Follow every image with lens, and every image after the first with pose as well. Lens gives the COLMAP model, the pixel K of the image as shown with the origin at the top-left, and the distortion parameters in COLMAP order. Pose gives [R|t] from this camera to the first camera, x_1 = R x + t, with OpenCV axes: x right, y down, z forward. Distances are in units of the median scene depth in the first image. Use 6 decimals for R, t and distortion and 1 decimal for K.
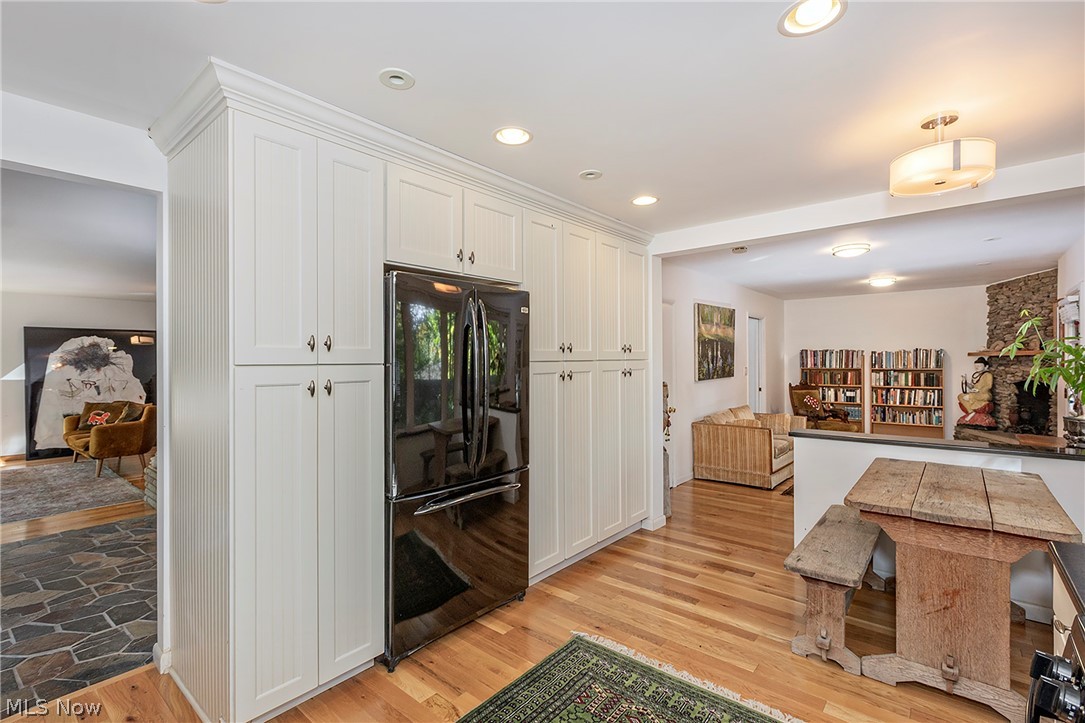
lens RADIAL K [[512.6, 0, 538.8], [0, 512.6, 362.4], [0, 0, 1]] dist [0.011693, -0.000482]
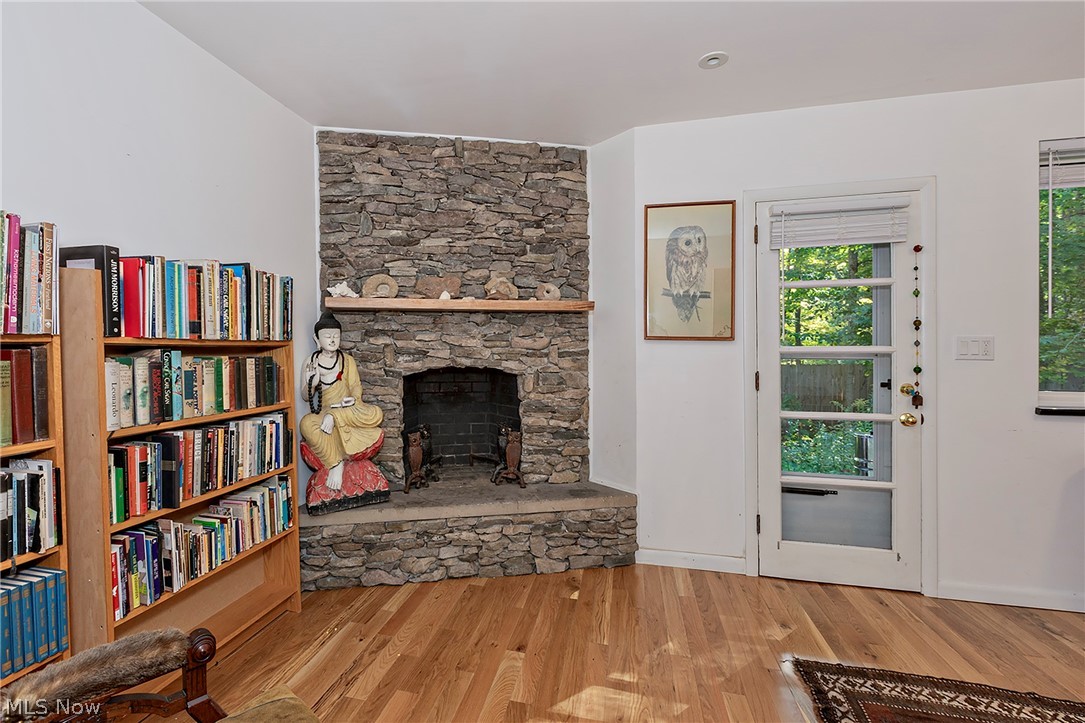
lens RADIAL K [[512.6, 0, 542.4], [0, 512.6, 357.2], [0, 0, 1]] dist [0.011693, -0.000482]
pose [[-0.432098, -0.006067, 0.901806, 0.422924], [0.012176, 0.999847, 0.012561, 0.018436], [-0.901745, 0.016408, -0.431958, 0.957947]]
